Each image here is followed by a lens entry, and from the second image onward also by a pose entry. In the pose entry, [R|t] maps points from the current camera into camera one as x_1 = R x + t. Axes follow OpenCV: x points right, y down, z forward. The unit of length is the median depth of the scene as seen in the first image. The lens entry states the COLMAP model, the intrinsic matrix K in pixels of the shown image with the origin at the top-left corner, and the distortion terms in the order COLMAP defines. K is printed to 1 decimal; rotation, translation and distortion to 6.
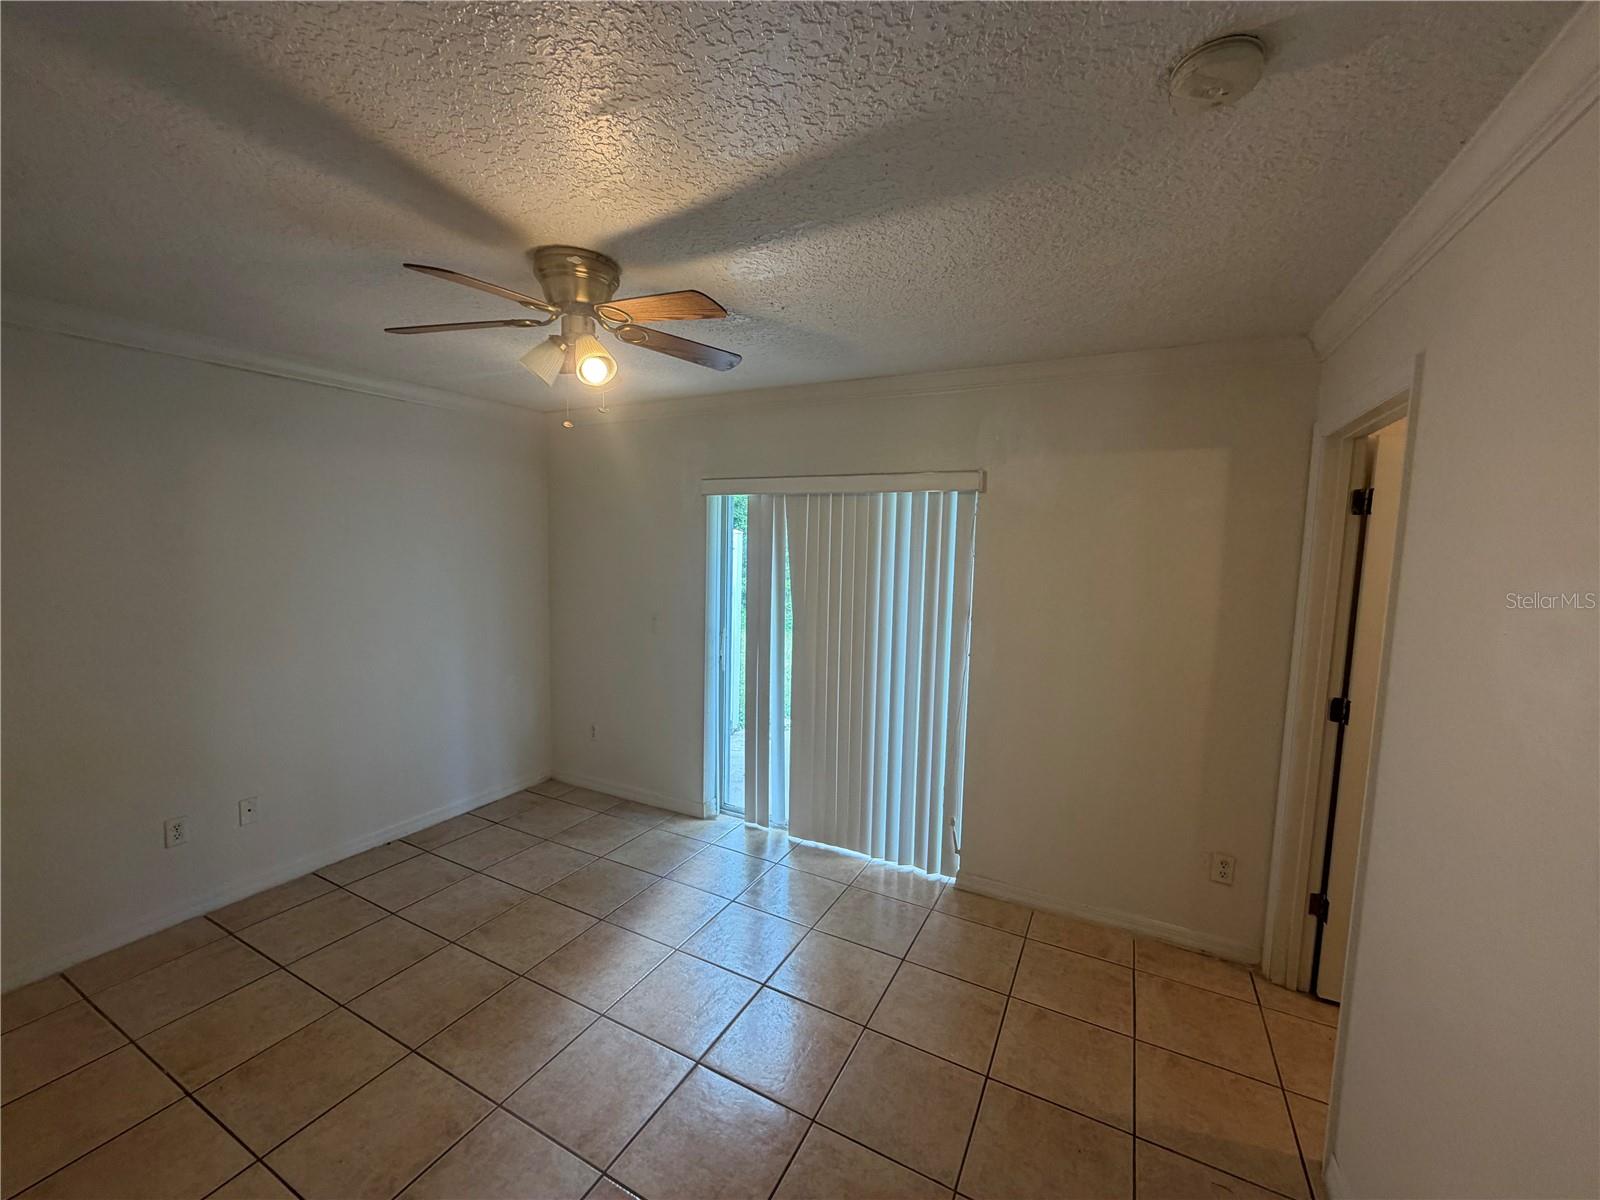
lens RADIAL K [[636.8, 0, 795.1], [0, 636.8, 598.9], [0, 0, 1]] dist [-0.001689, 0.000284]
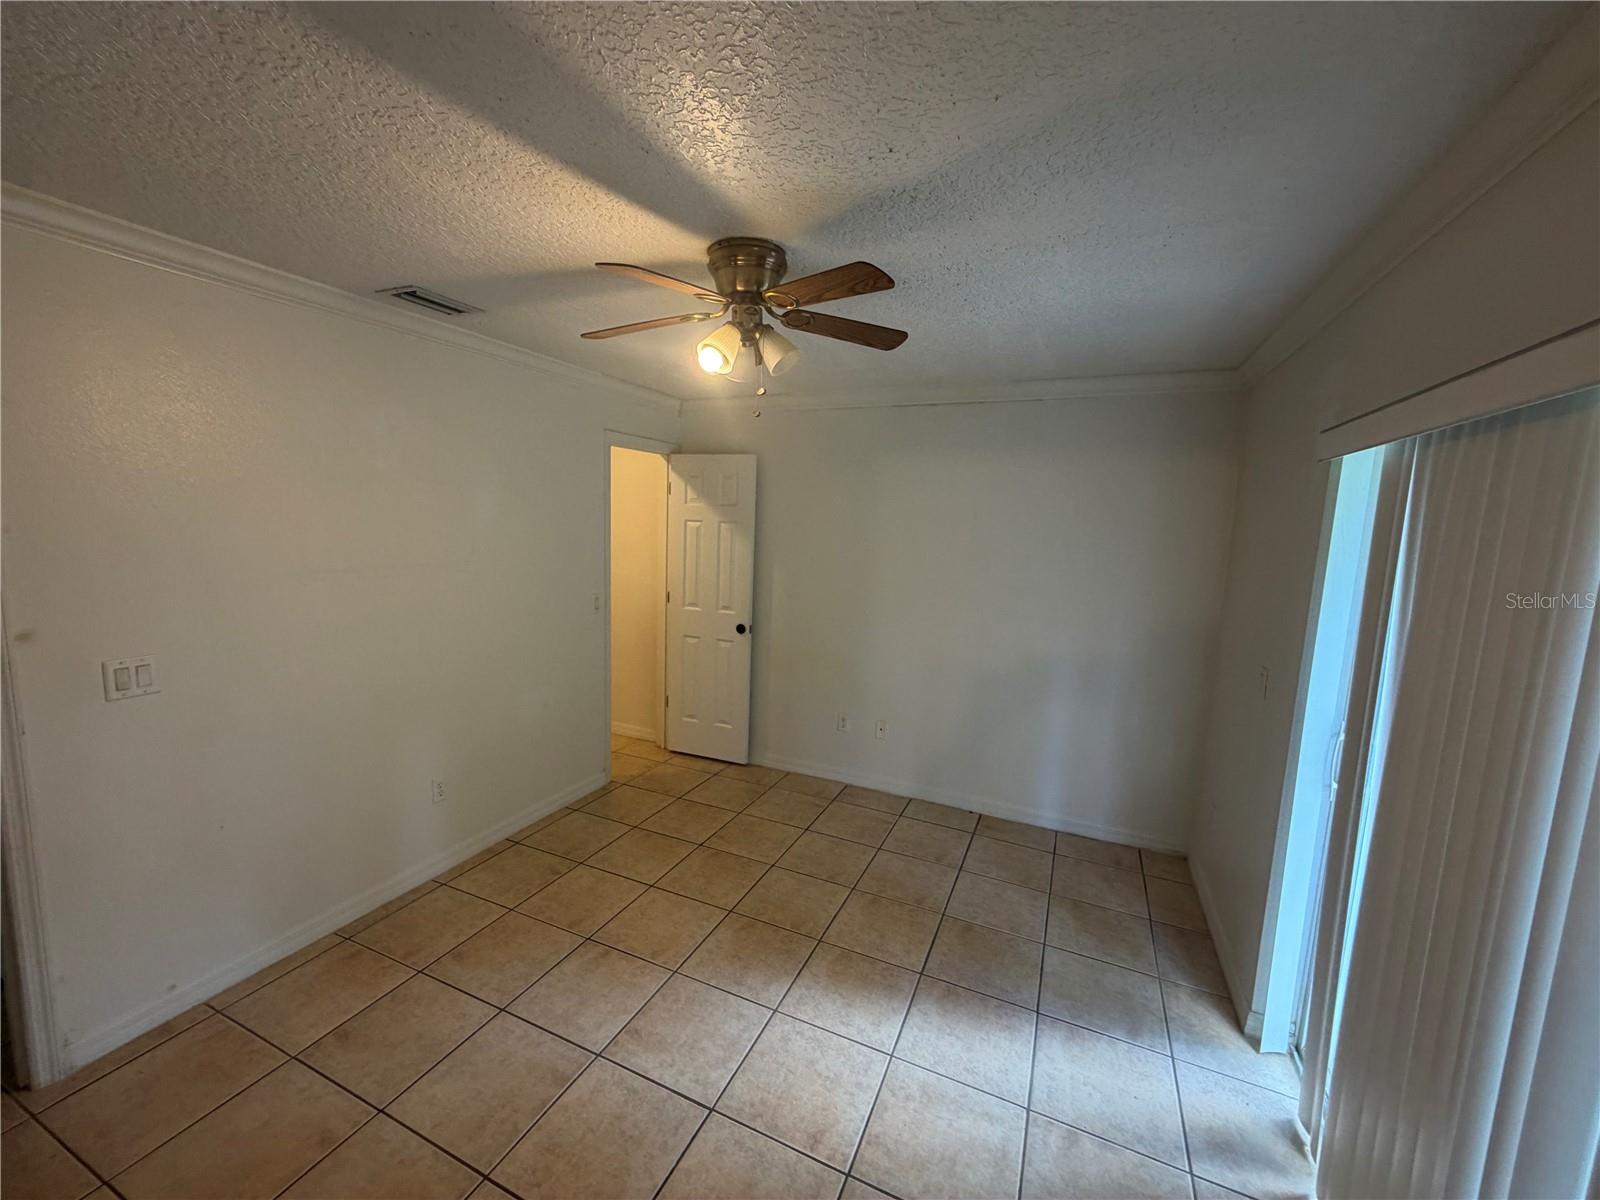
lens RADIAL K [[636.8, 0, 791.8], [0, 636.8, 598.0], [0, 0, 1]] dist [-0.001689, 0.000284]
pose [[0.056325, 0.103122, -0.993073, 0.490511], [-0.124784, 0.987580, 0.095474, -0.057582], [0.990584, 0.118542, 0.068493, 0.711960]]
